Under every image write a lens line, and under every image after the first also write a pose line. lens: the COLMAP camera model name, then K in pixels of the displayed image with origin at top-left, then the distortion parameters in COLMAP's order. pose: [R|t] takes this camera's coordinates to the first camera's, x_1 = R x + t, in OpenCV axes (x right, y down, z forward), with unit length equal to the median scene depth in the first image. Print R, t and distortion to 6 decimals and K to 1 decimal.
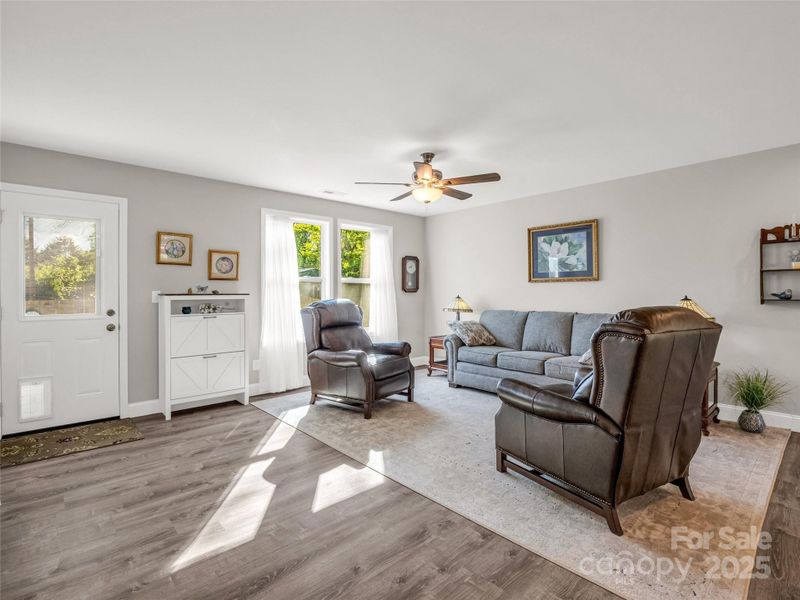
lens RADIAL K [[394.5, 0, 398.3], [0, 394.5, 292.7], [0, 0, 1]] dist [-0.009100, -0.004787]
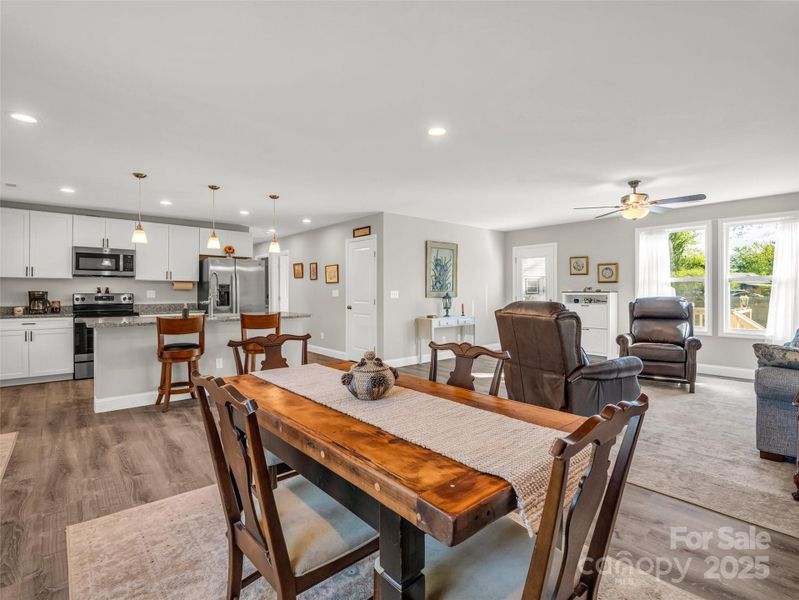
lens RADIAL K [[394.0, 0, 397.8], [0, 394.0, 292.7], [0, 0, 1]] dist [-0.009100, -0.004787]
pose [[-0.036048, 0.005770, -0.999333, 1.138955], [0.001130, 0.999983, 0.005733, -0.002620], [0.999349, -0.000923, -0.036054, 0.245814]]
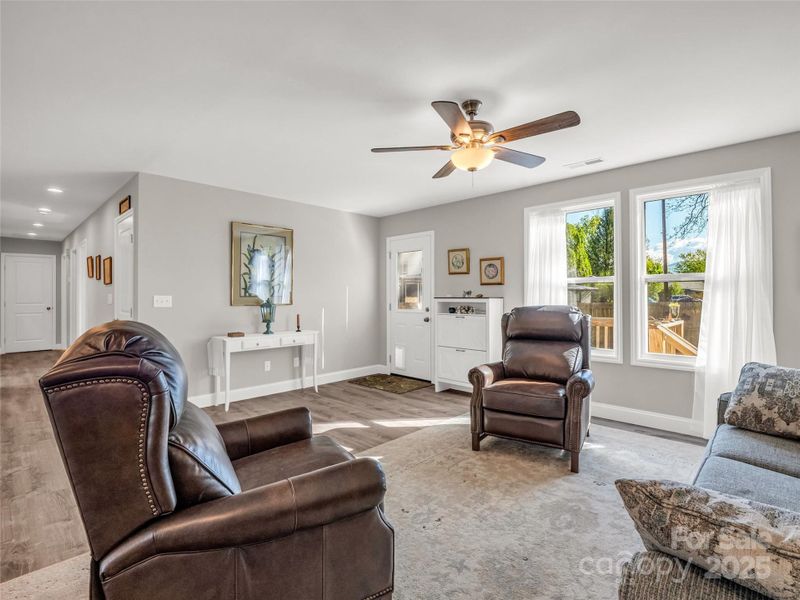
lens RADIAL K [[394.5, 0, 398.3], [0, 394.5, 292.7], [0, 0, 1]] dist [-0.009100, -0.004787]
pose [[0.049800, -0.006455, -0.998738, 0.651115], [-0.000313, 0.999979, -0.006478, -0.003172], [0.998759, 0.000635, 0.049797, 0.703597]]
